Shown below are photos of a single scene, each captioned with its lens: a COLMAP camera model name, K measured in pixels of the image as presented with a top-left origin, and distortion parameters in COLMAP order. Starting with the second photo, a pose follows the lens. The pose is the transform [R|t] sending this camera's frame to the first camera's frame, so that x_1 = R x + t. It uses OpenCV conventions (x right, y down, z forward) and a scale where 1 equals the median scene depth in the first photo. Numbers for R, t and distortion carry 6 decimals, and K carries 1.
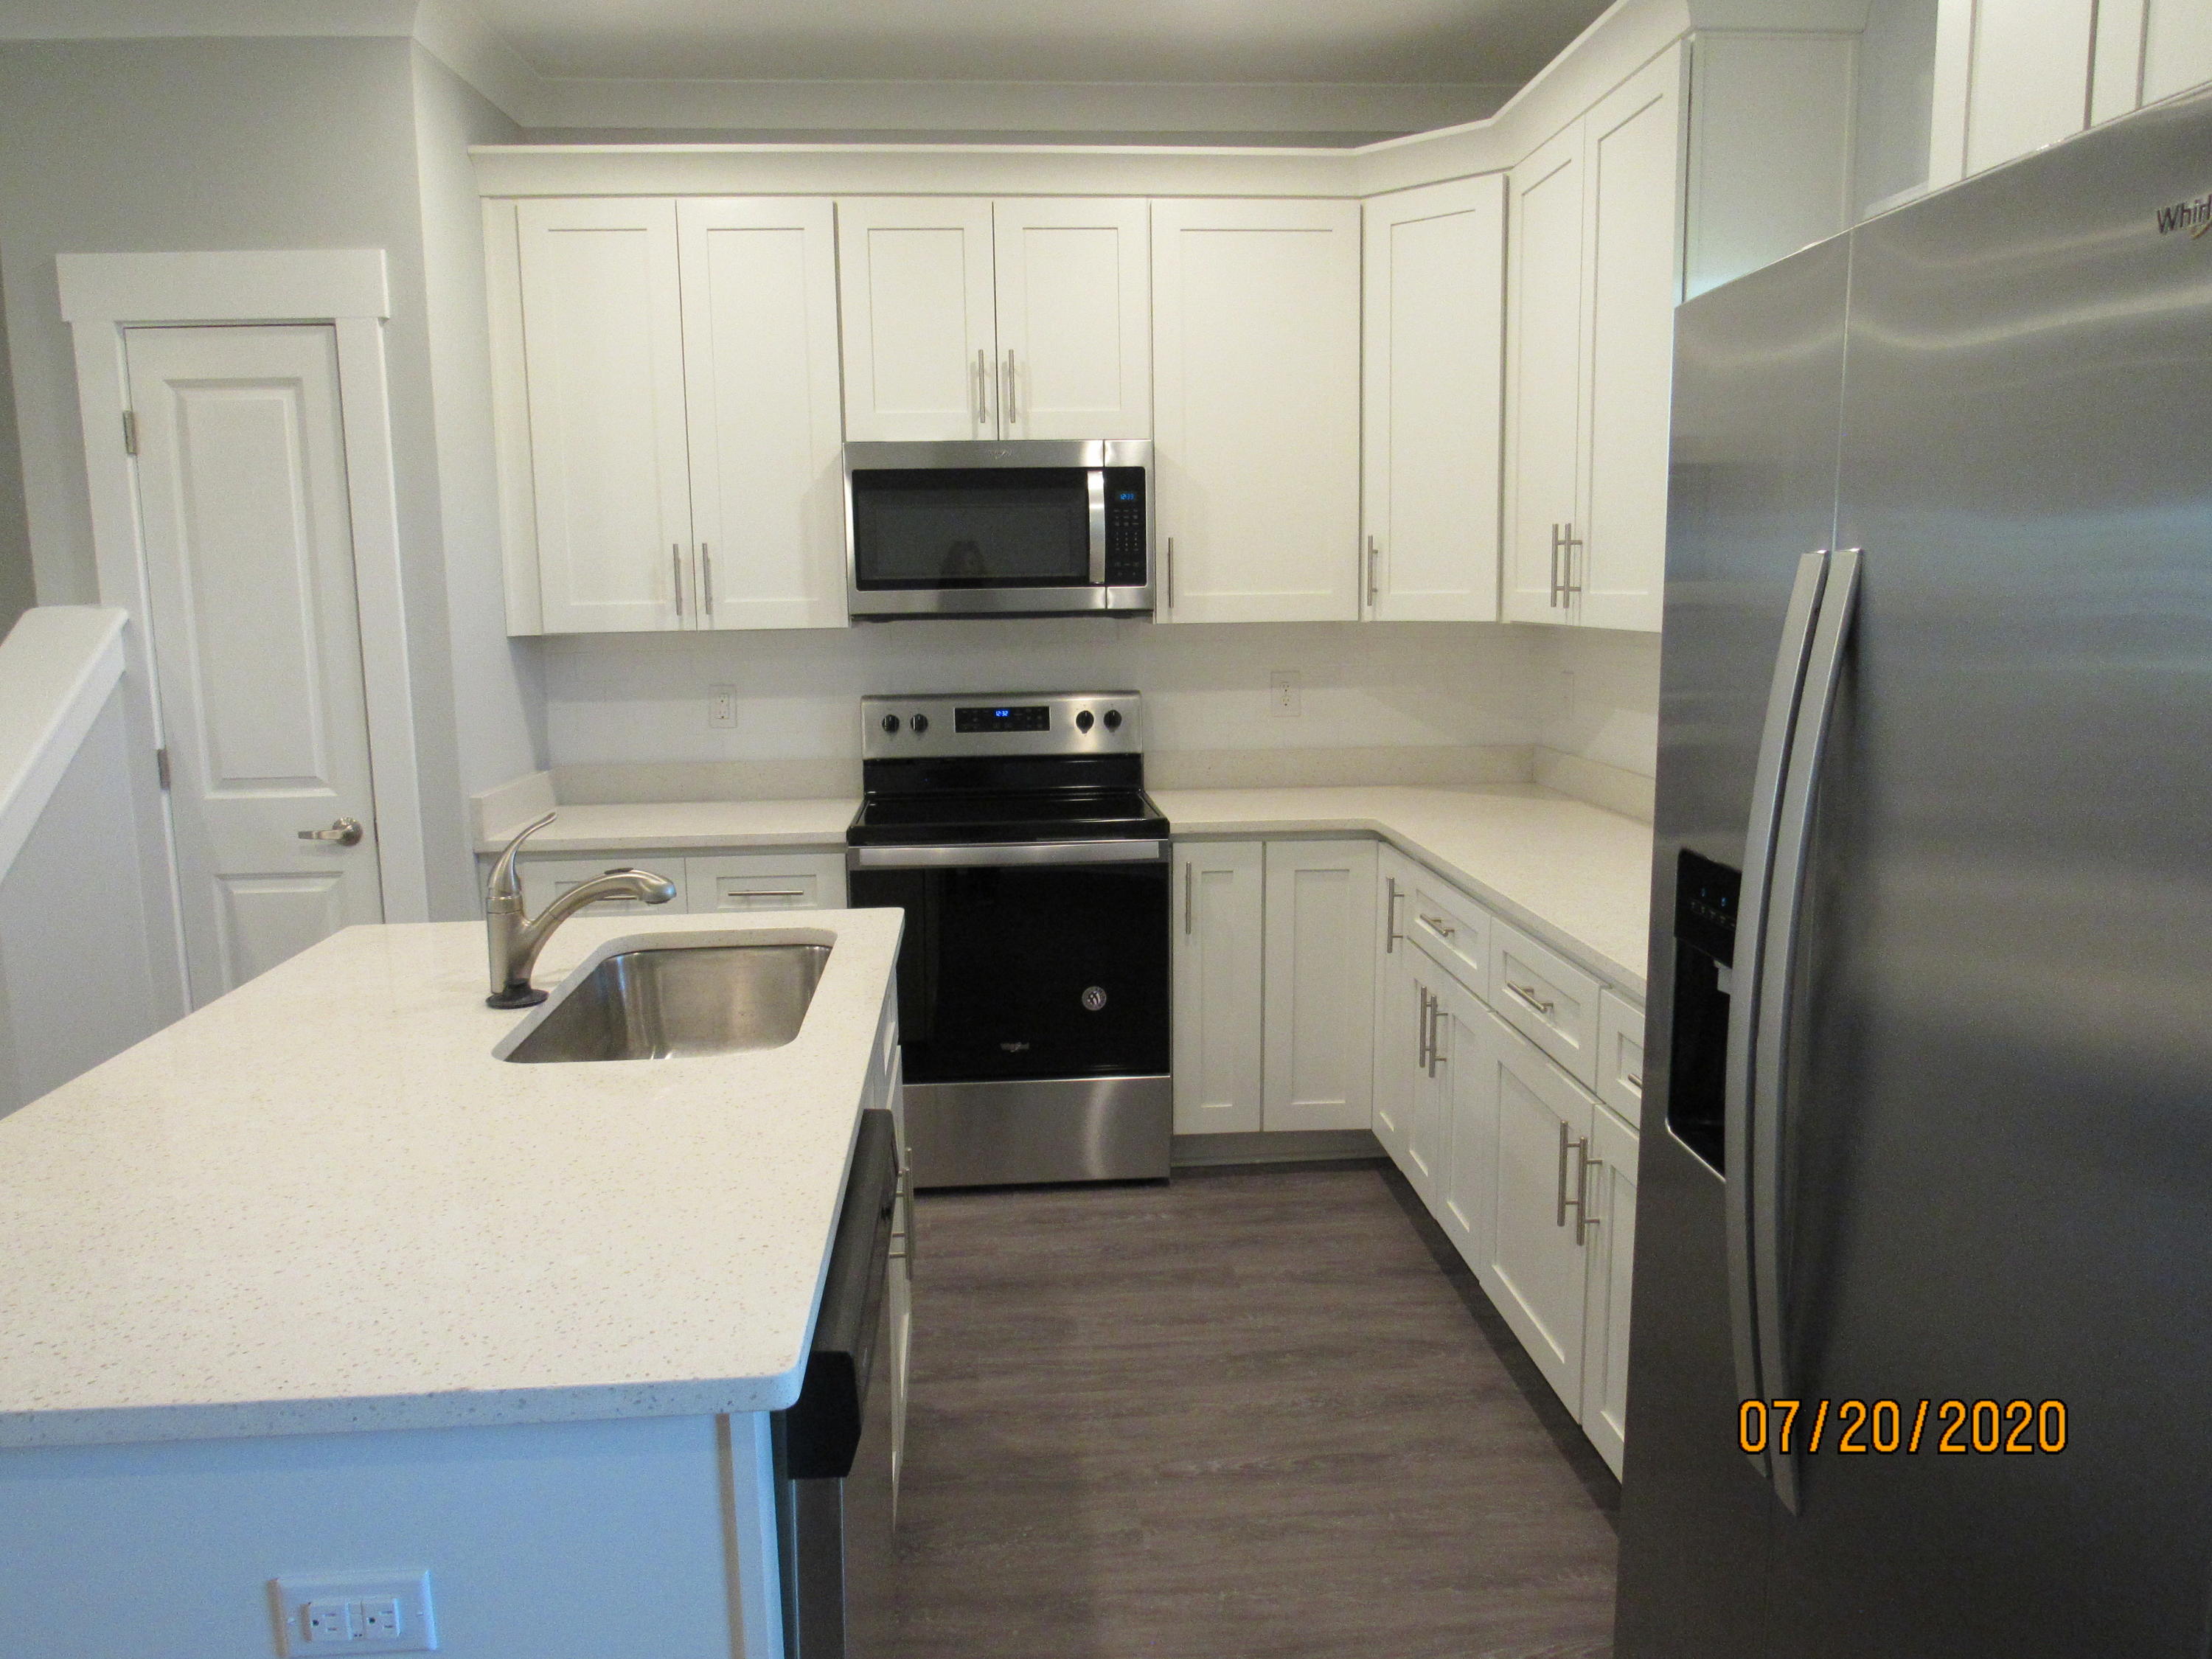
lens RADIAL K [[1587.8, 0, 1106.0], [0, 1587.8, 829.5], [0, 0, 1]] dist [-0.032463, -0.000768]
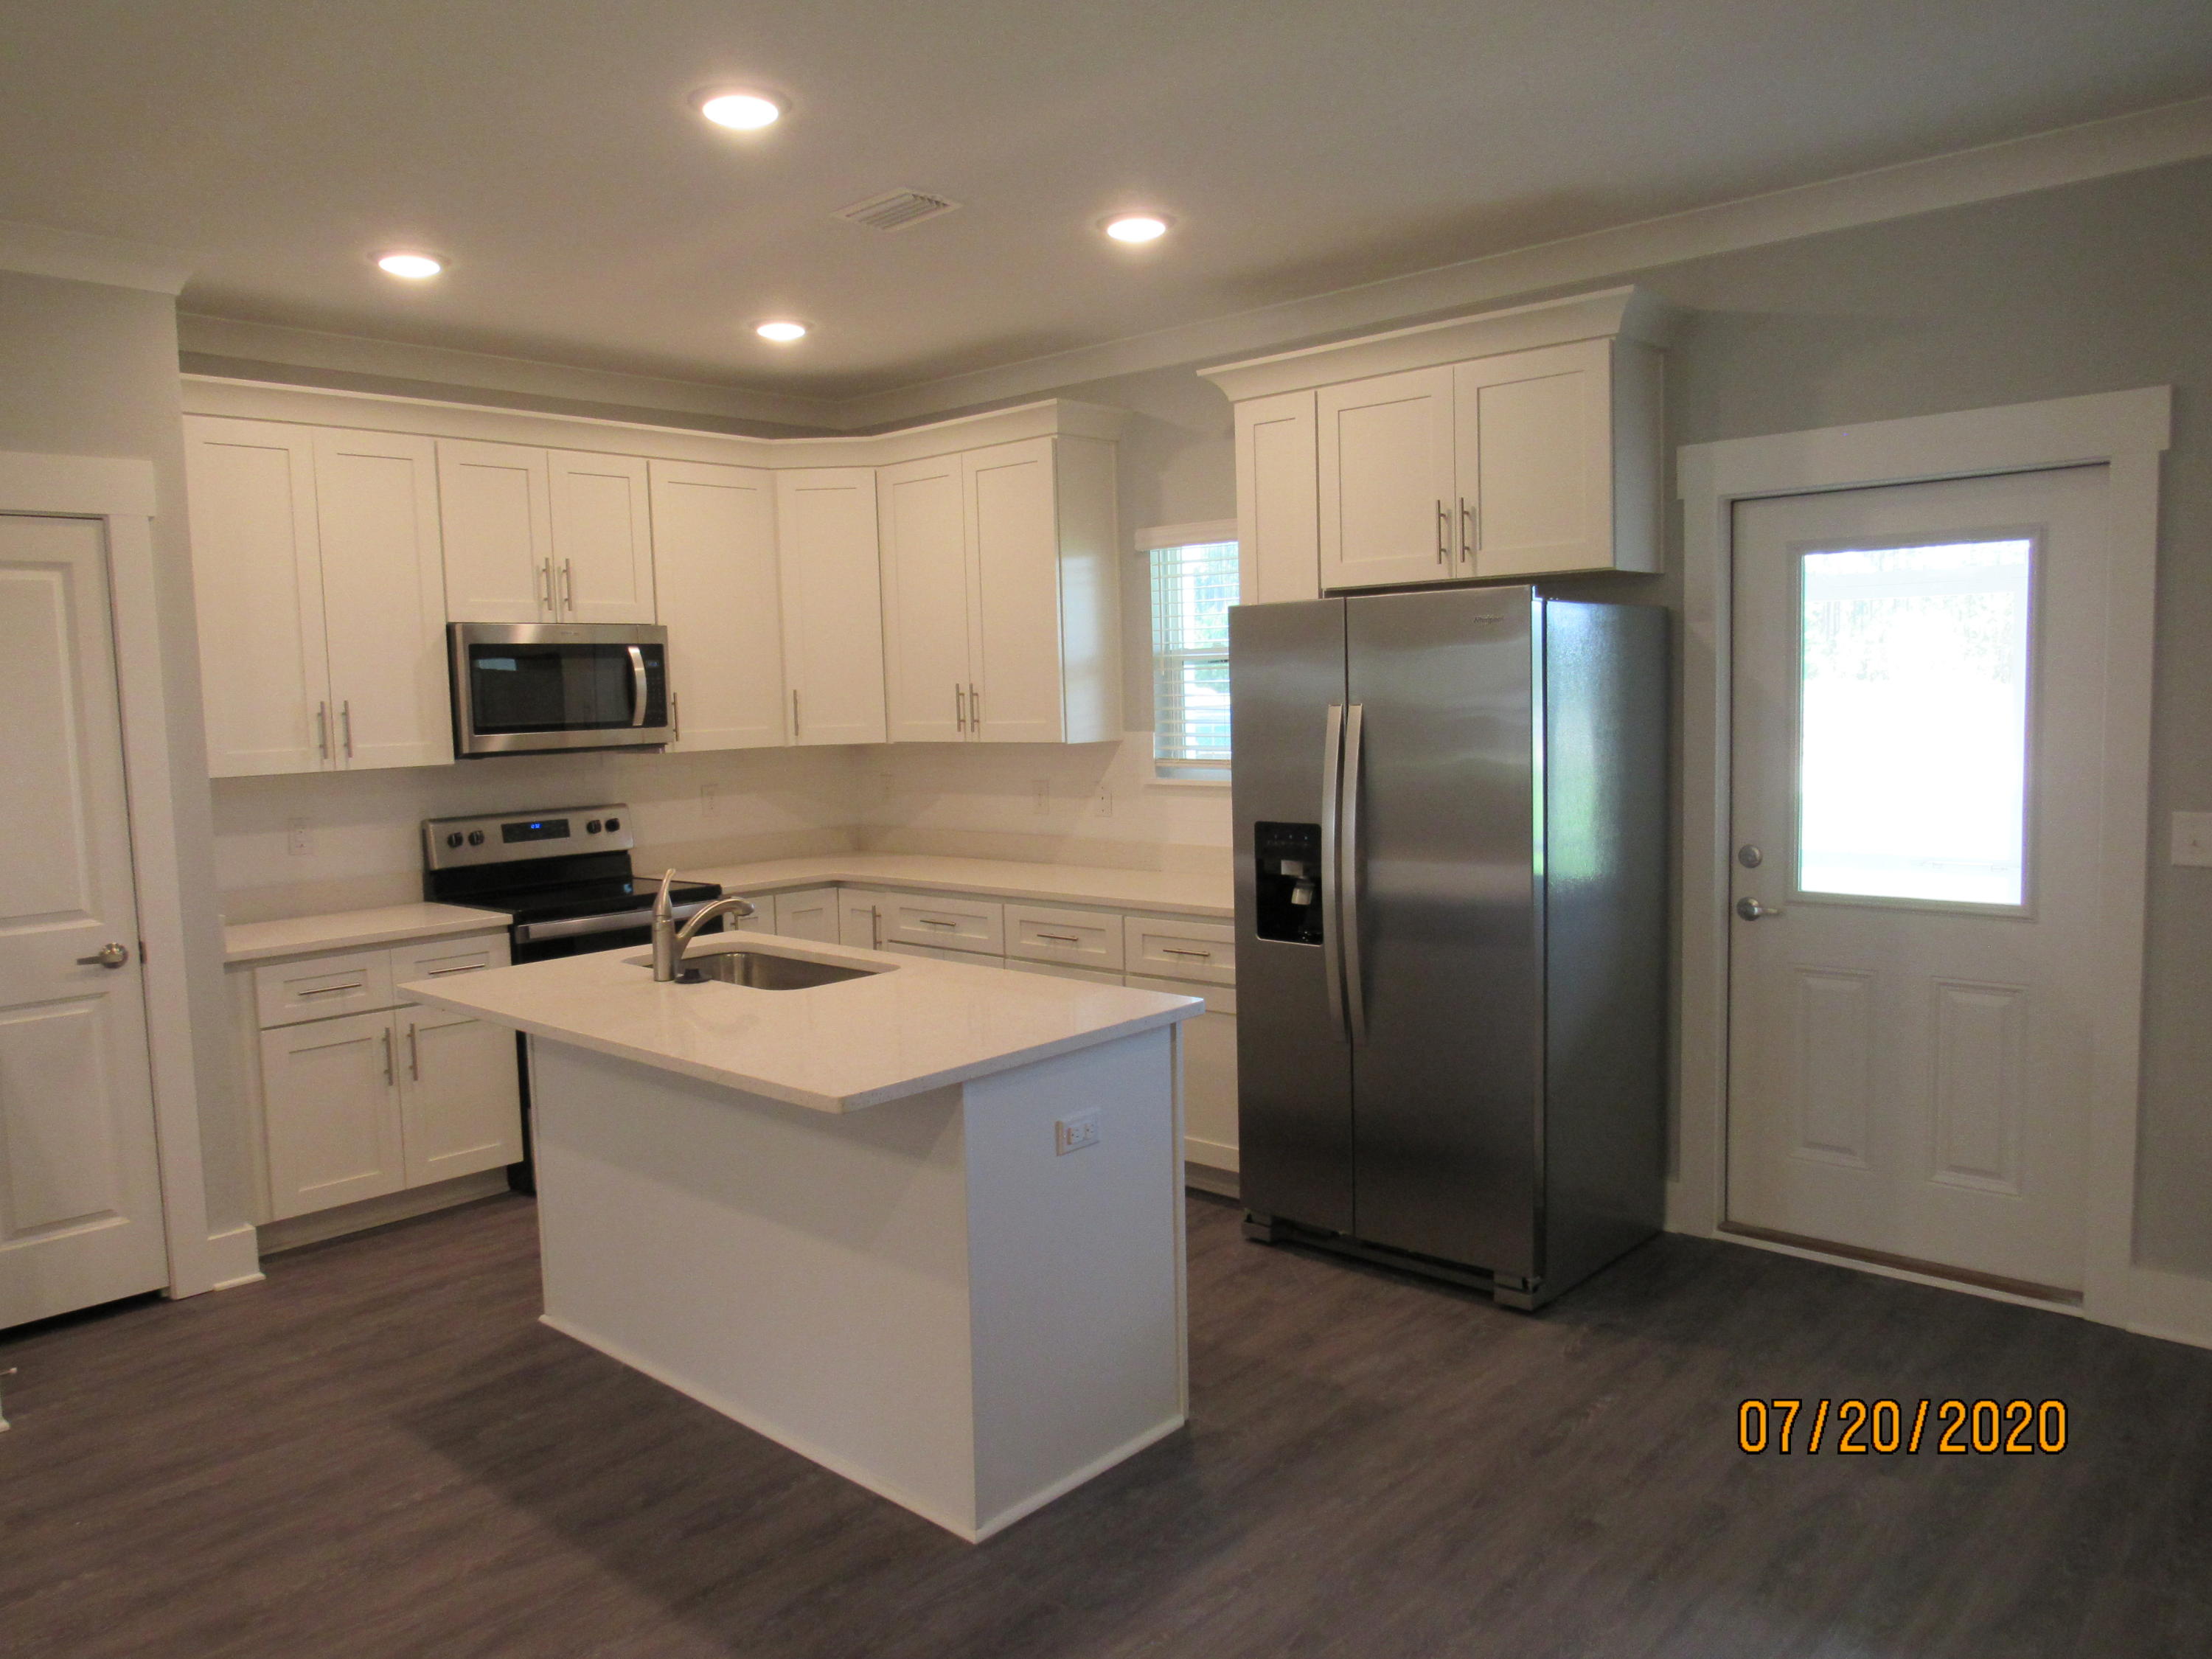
lens RADIAL K [[1587.8, 0, 1106.0], [0, 1587.8, 829.5], [0, 0, 1]] dist [-0.032463, -0.000768]
pose [[0.724995, -0.067435, 0.685445, -0.670692], [0.125259, 0.991509, -0.034940, 0.036812], [-0.677269, 0.111190, 0.727285, -0.288405]]
